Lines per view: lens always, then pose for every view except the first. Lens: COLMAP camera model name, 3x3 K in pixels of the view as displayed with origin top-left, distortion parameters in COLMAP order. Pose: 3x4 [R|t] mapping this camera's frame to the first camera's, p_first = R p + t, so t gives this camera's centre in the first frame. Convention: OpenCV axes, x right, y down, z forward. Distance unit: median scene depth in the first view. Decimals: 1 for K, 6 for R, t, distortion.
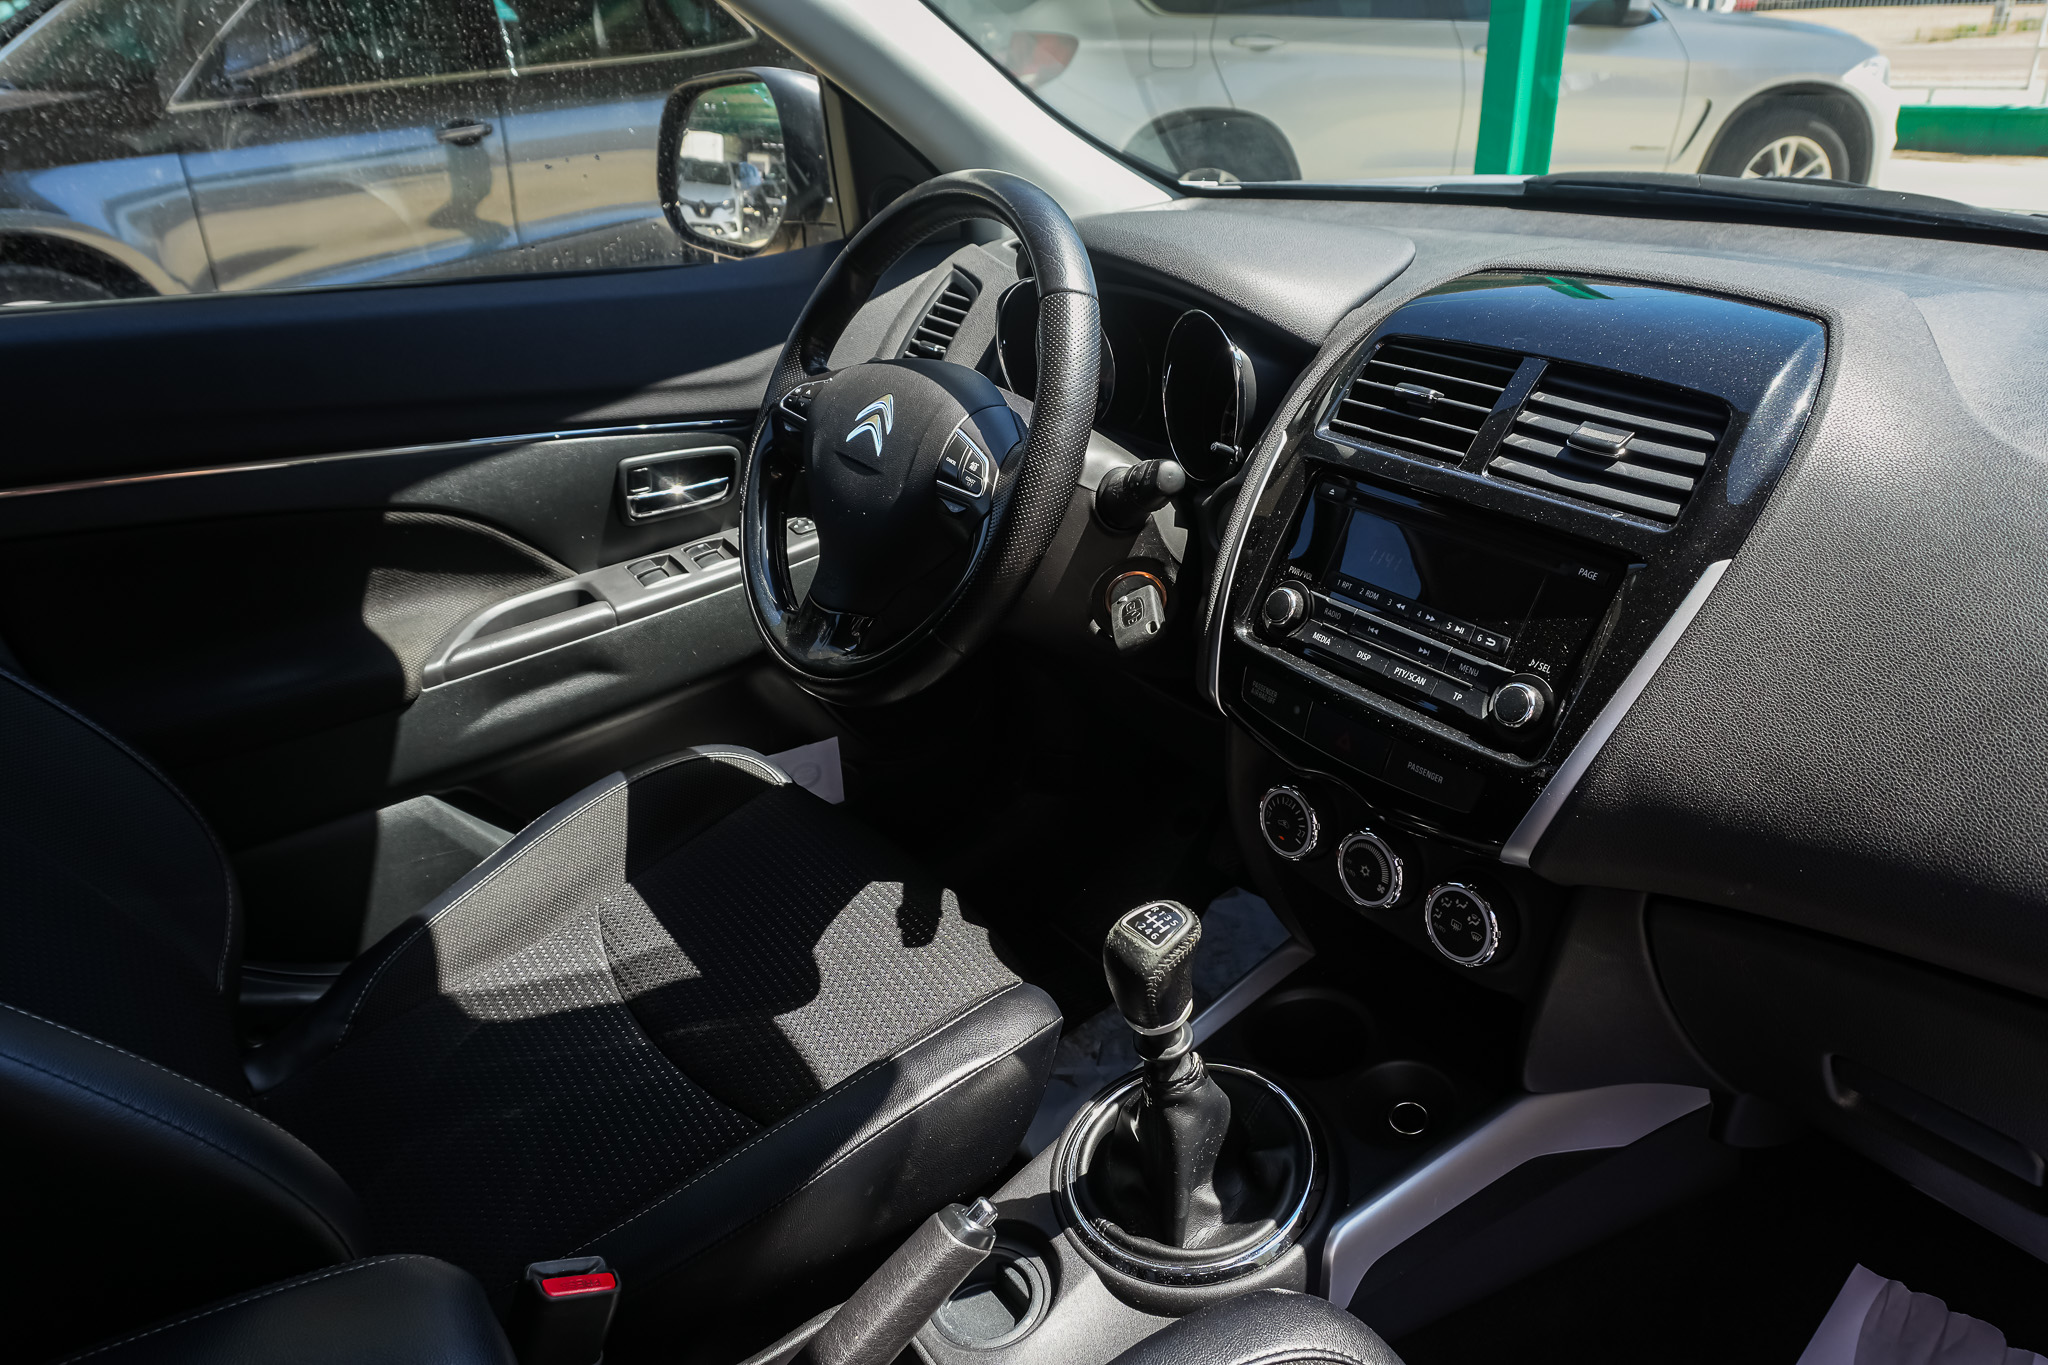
lens RADIAL K [[1412.2, 0, 963.2], [0, 1412.2, 688.8], [0, 0, 1]] dist [-0.010238, -0.004014]
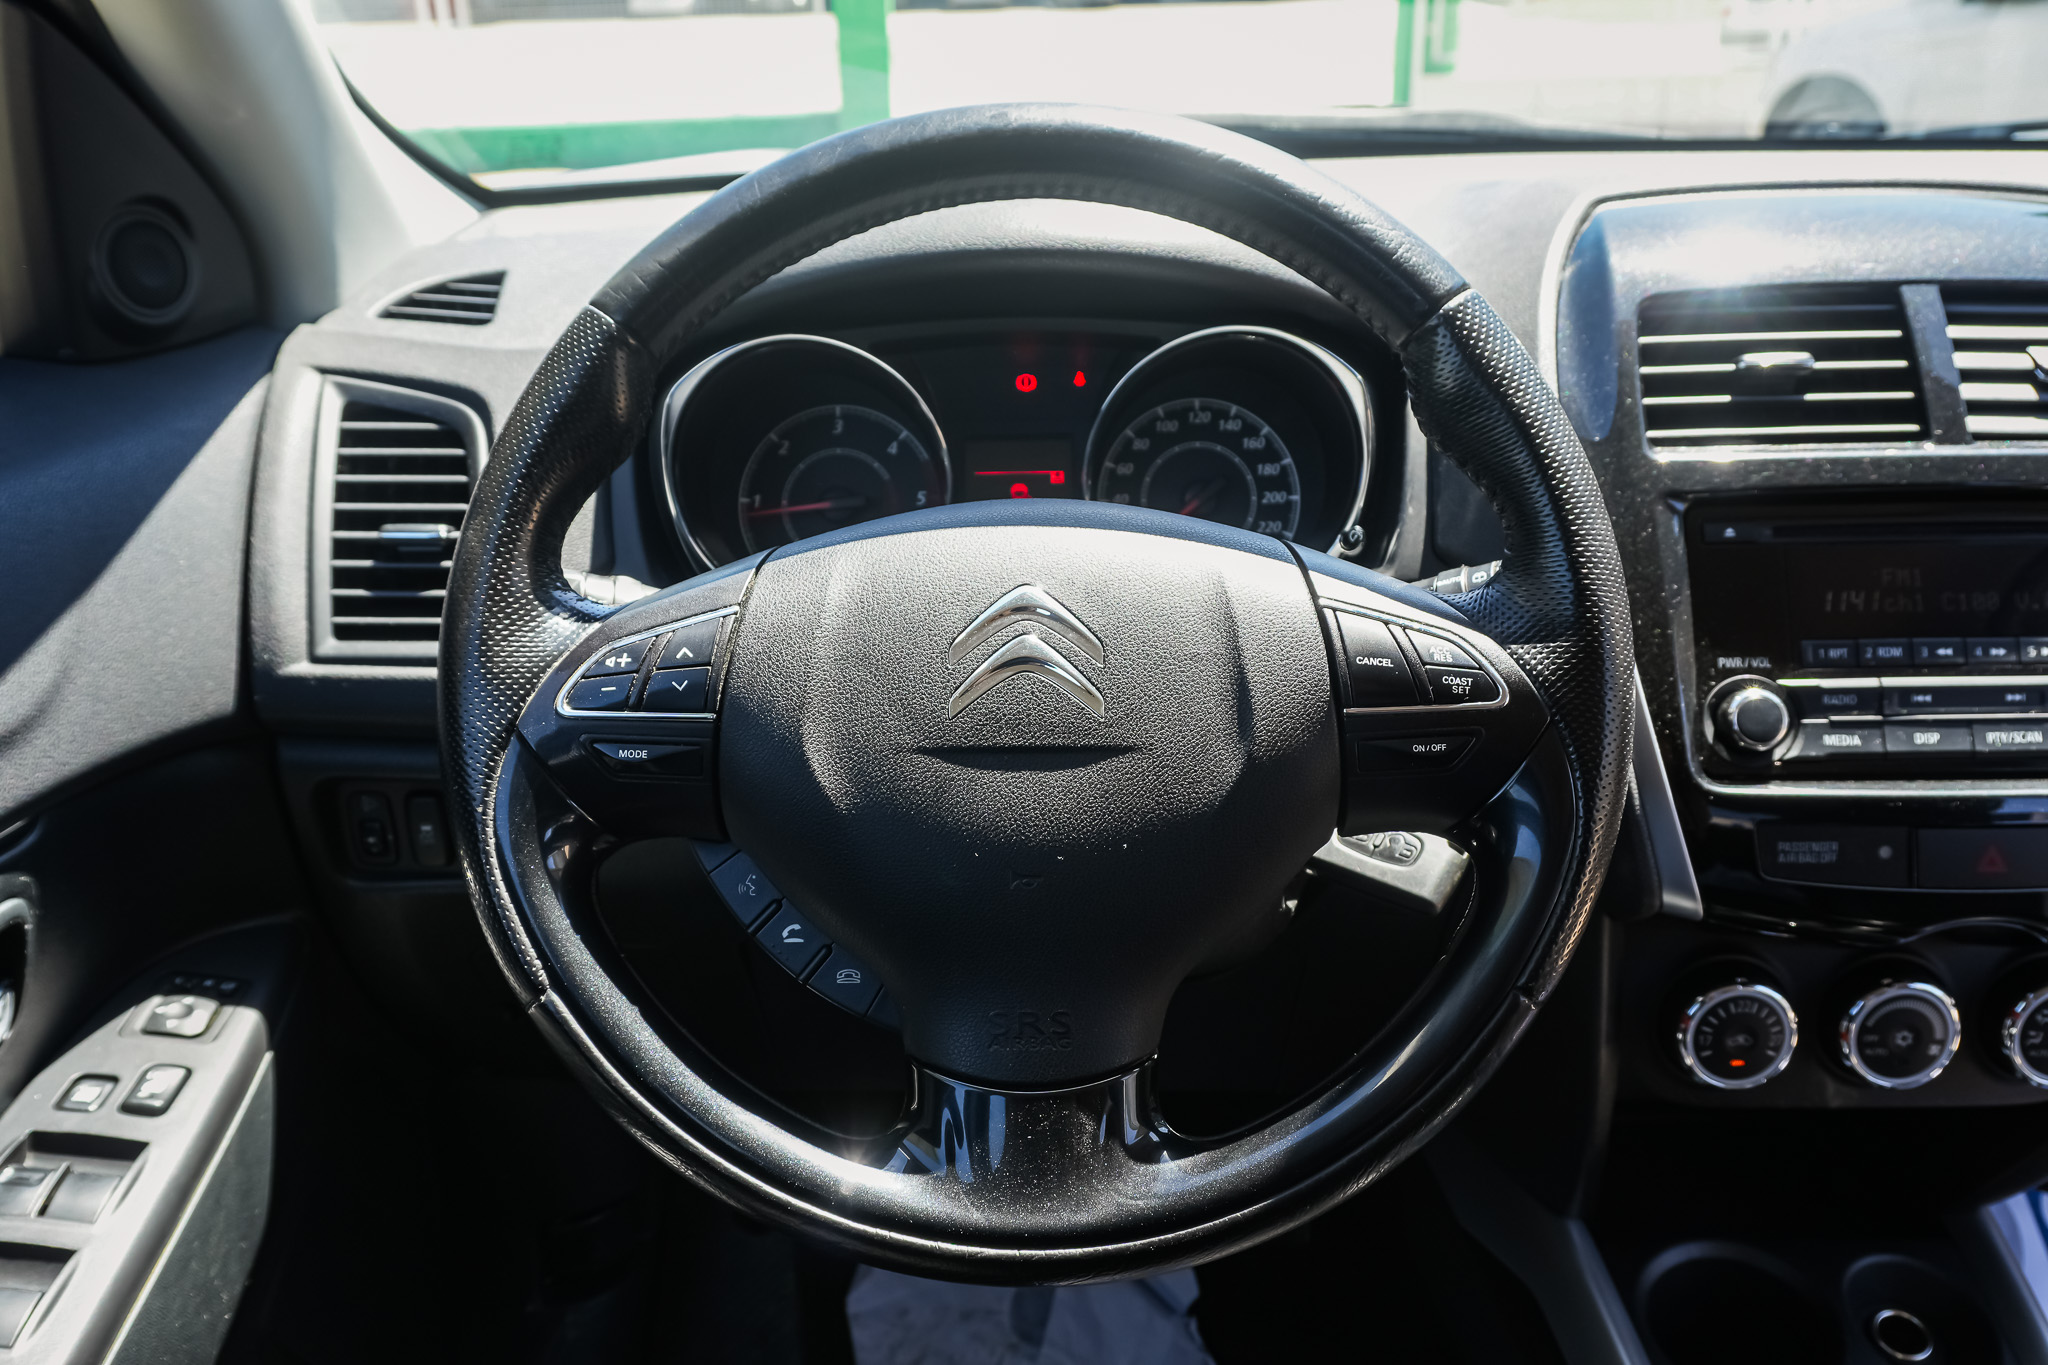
lens RADIAL K [[1742.4, 0, 1027.1], [0, 1742.4, 691.3], [0, 0, 1]] dist [-0.022882, 0.029775]
pose [[0.540421, -0.286100, 0.791259, -0.589340], [0.359419, 0.928792, 0.090349, -0.268245], [-0.760764, 0.235567, 0.604769, 0.798630]]
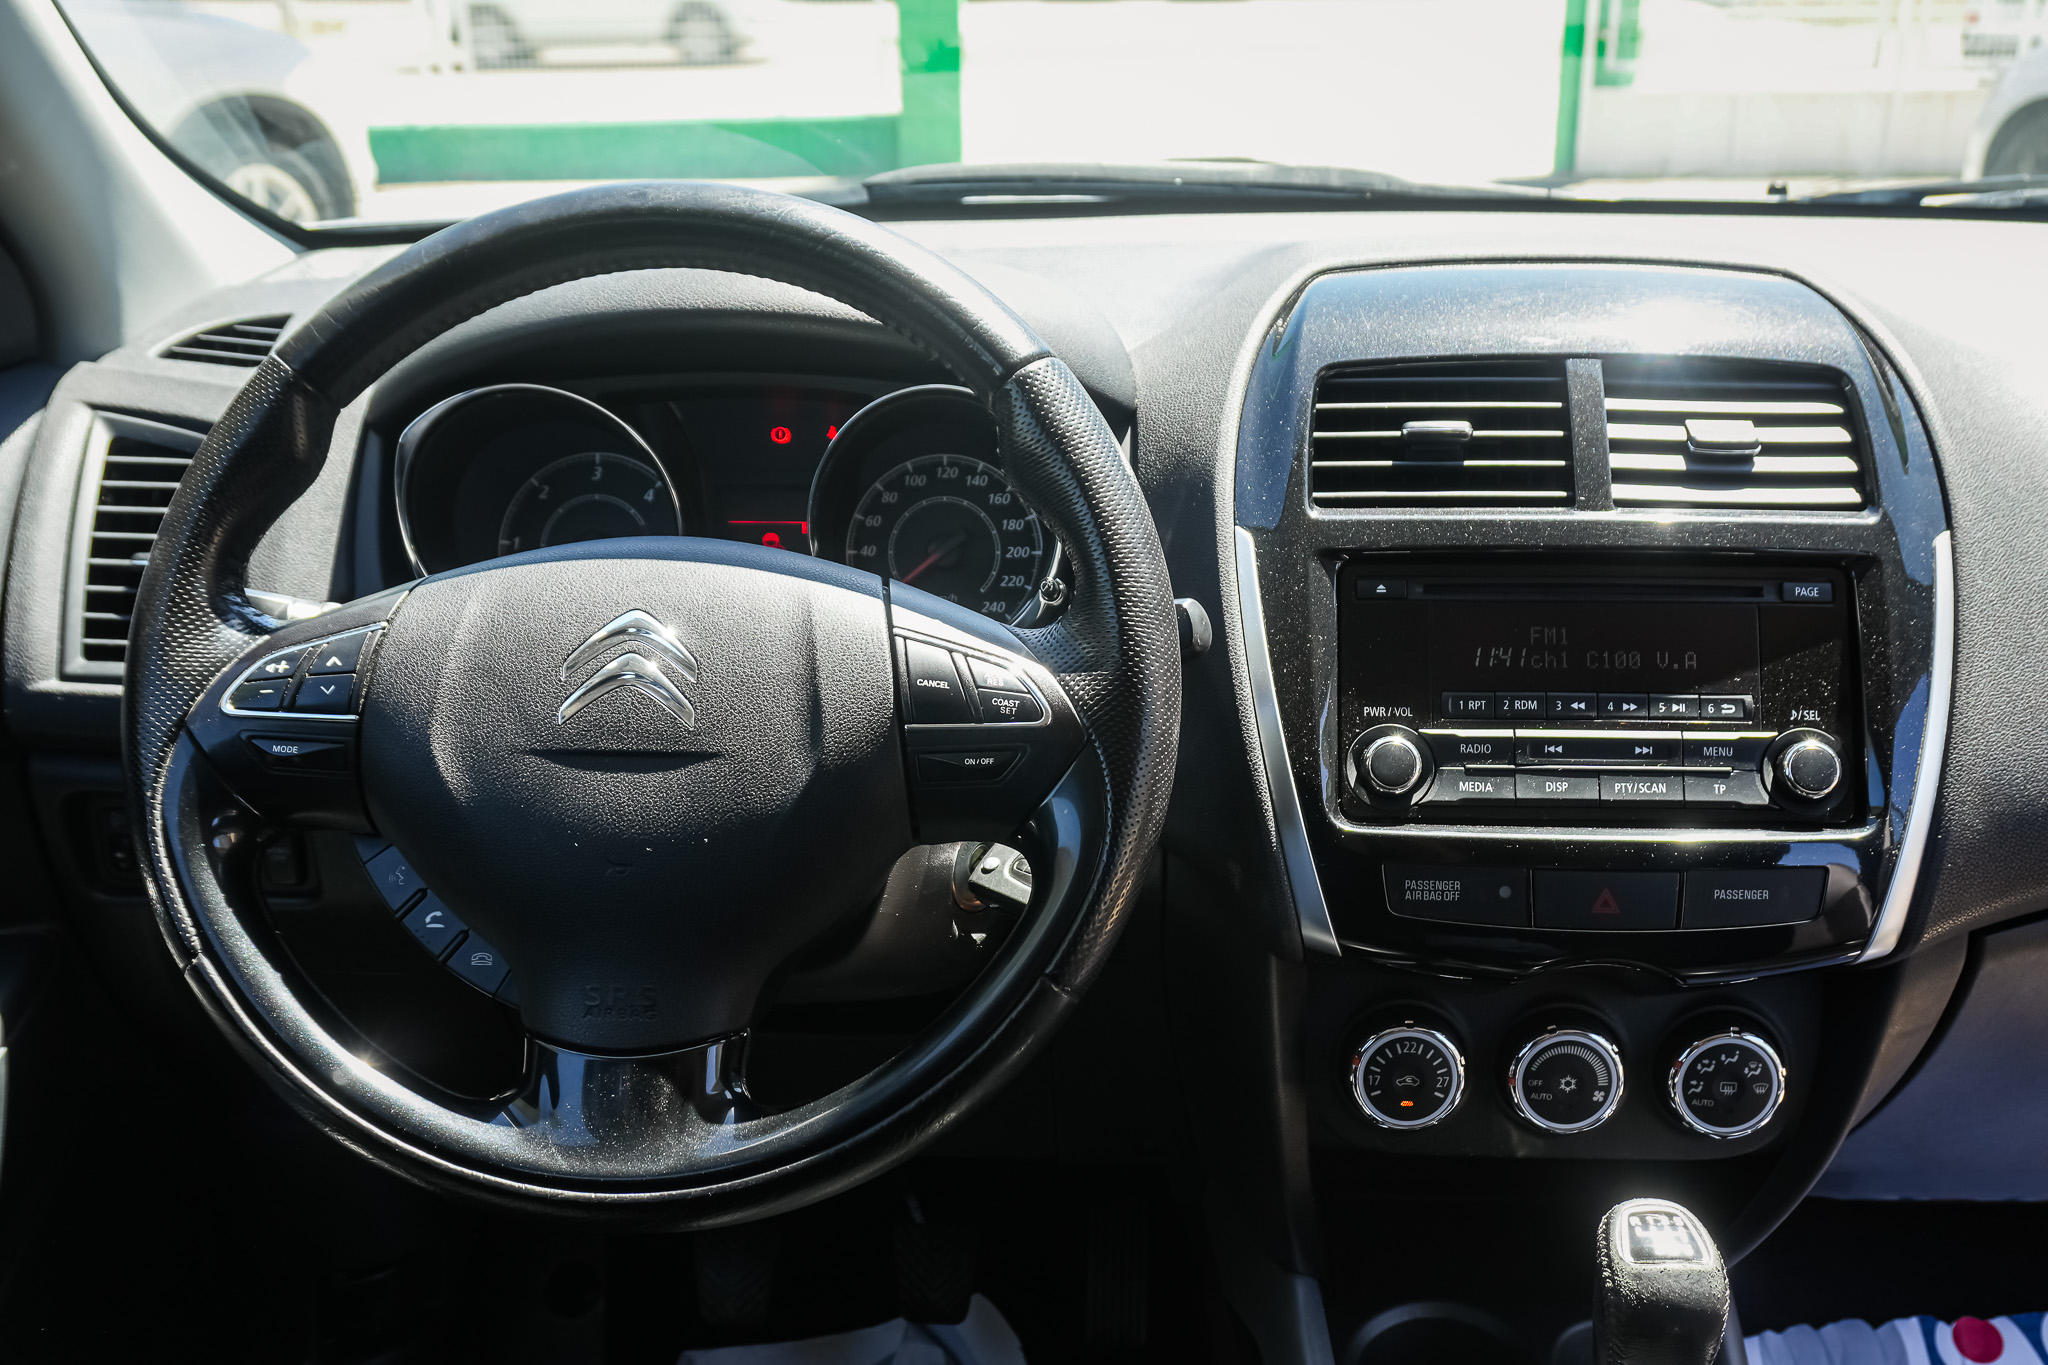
lens RADIAL K [[2113.9, 0, 1080.1], [0, 2113.9, 750.4], [0, 0, 1]] dist [0.009629, 0.000000]
pose [[0.570884, -0.246615, 0.783117, -0.671823], [0.336185, 0.940410, 0.051073, -0.172112], [-0.749047, 0.234116, 0.619773, 0.499378]]
